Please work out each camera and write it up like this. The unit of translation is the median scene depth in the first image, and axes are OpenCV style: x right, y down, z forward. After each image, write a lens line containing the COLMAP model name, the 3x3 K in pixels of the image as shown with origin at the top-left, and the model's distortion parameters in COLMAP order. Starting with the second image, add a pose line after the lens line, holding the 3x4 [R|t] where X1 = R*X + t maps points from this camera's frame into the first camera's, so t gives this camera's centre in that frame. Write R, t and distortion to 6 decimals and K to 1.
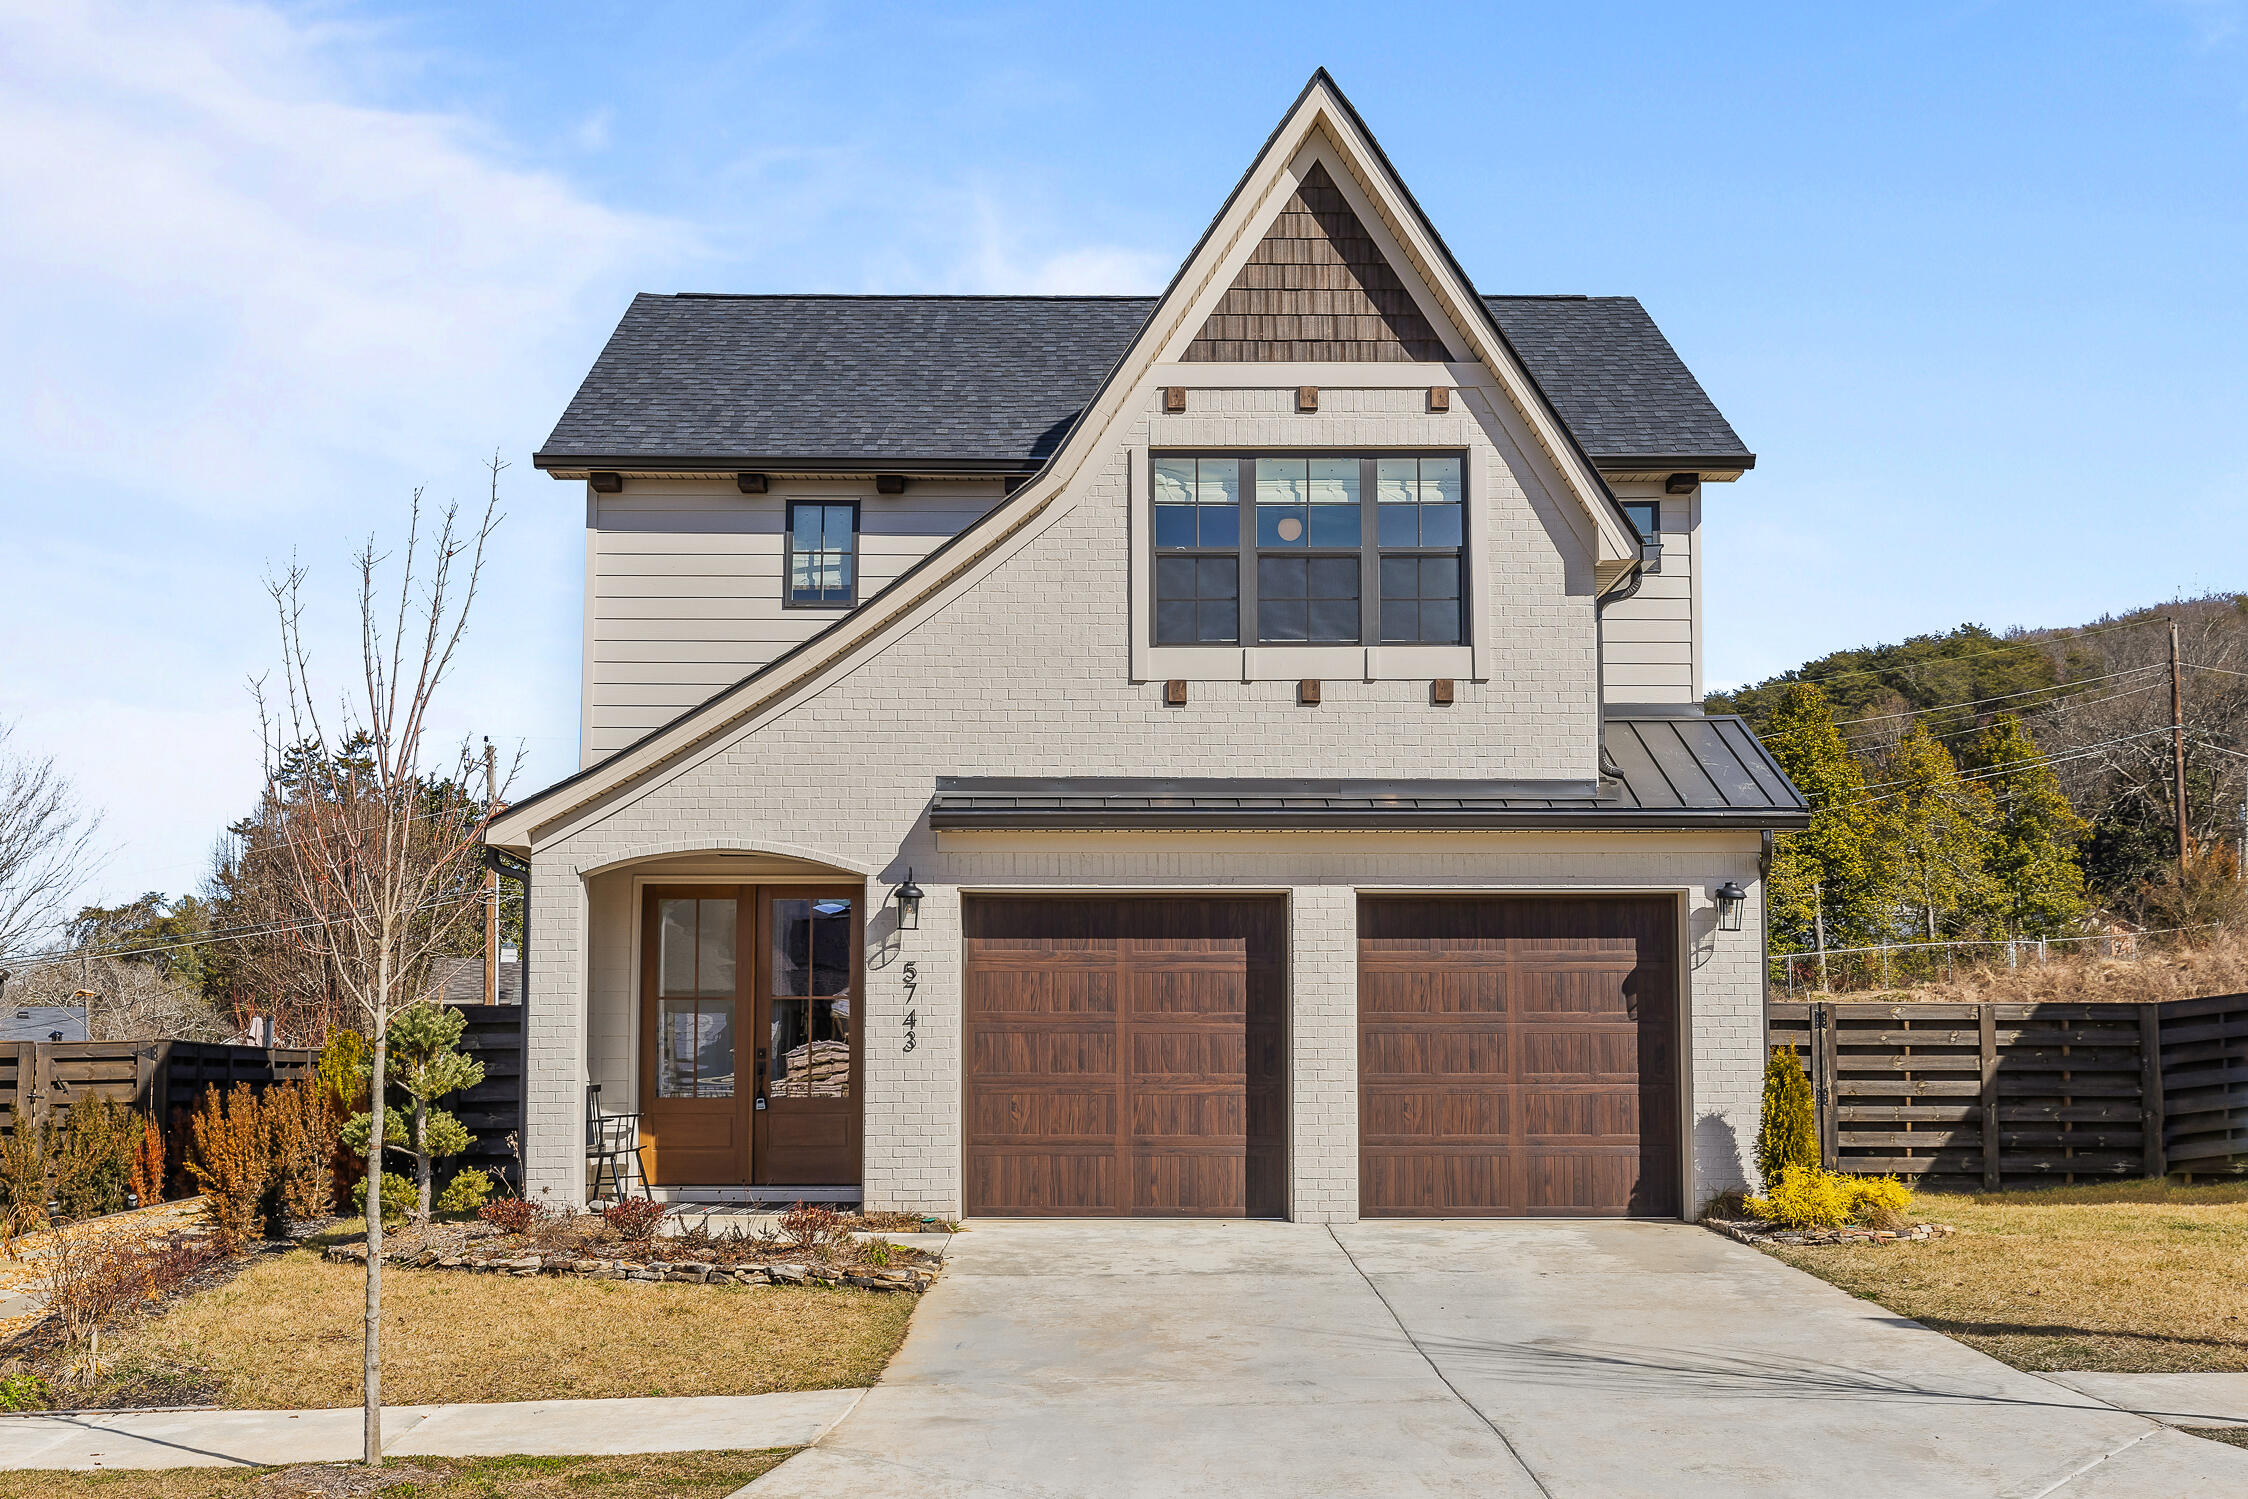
lens RADIAL K [[2400.3, 0, 1123.8], [0, 2400.3, 845.2], [0, 0, 1]] dist [-0.002202, 0.001375]
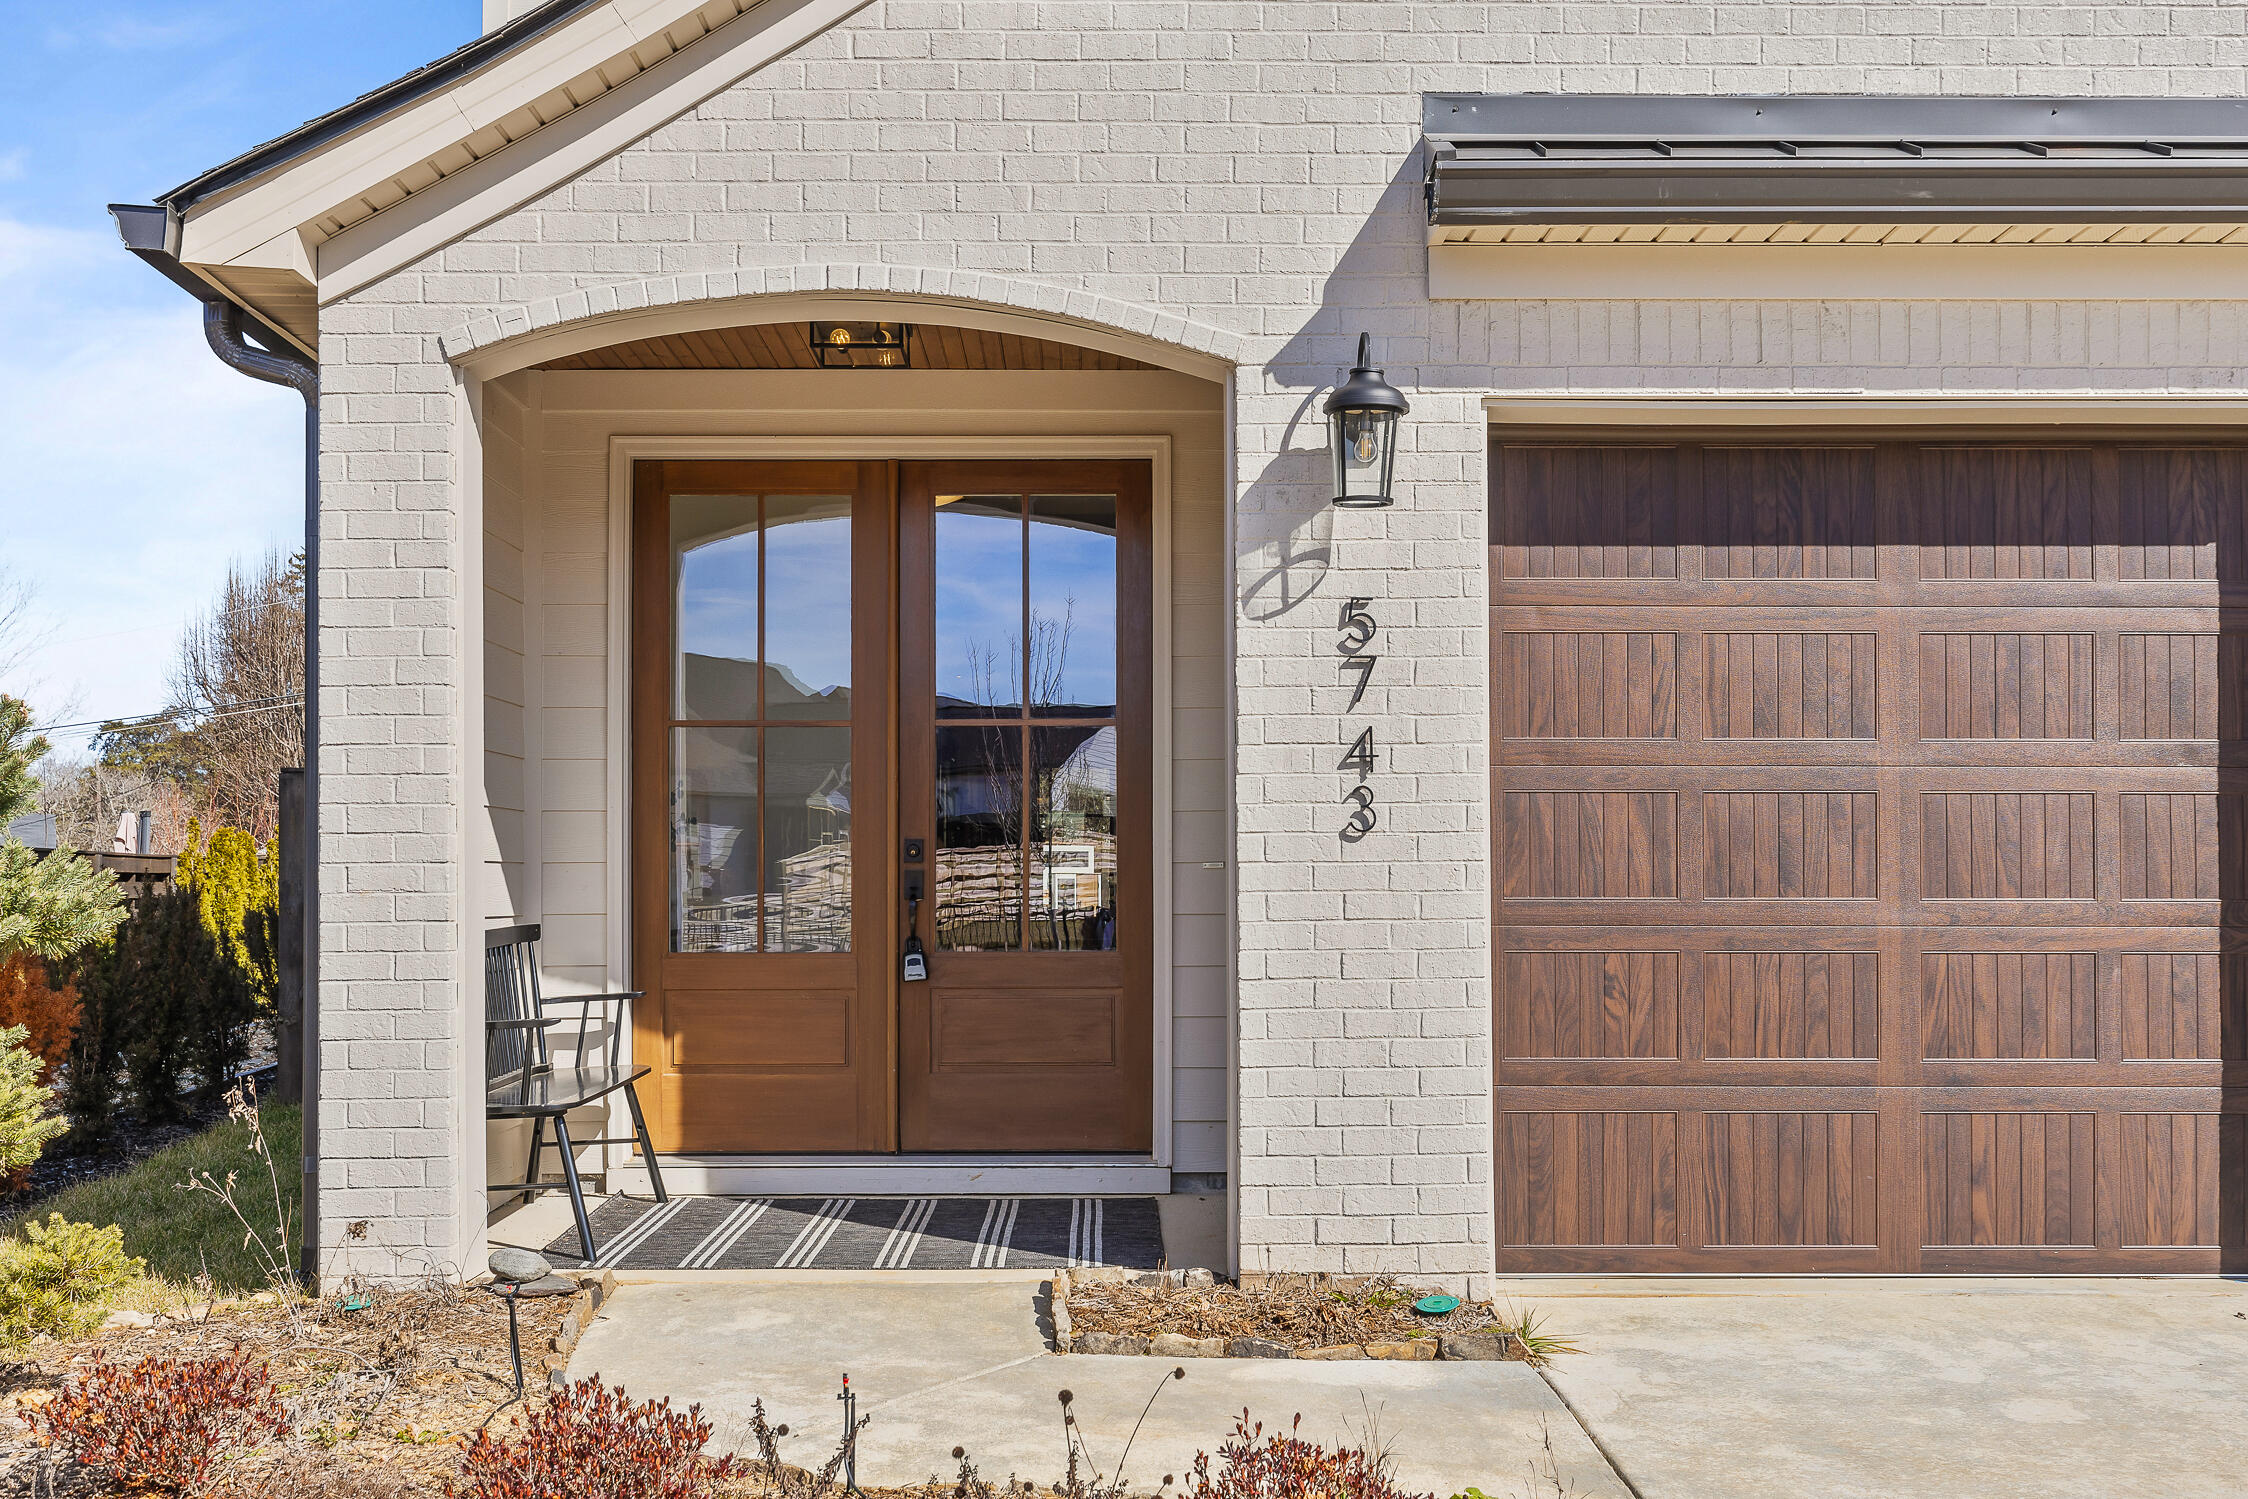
lens RADIAL K [[2190.8, 0, 1123.8], [0, 2190.8, 843.2], [0, 0, 1]] dist [0.000878, 0.002714]
pose [[0.999921, -0.000903, 0.012559, -0.128174], [-0.000062, 0.997060, 0.076623, 0.059940], [-0.012592, -0.076617, 0.996981, 0.658109]]
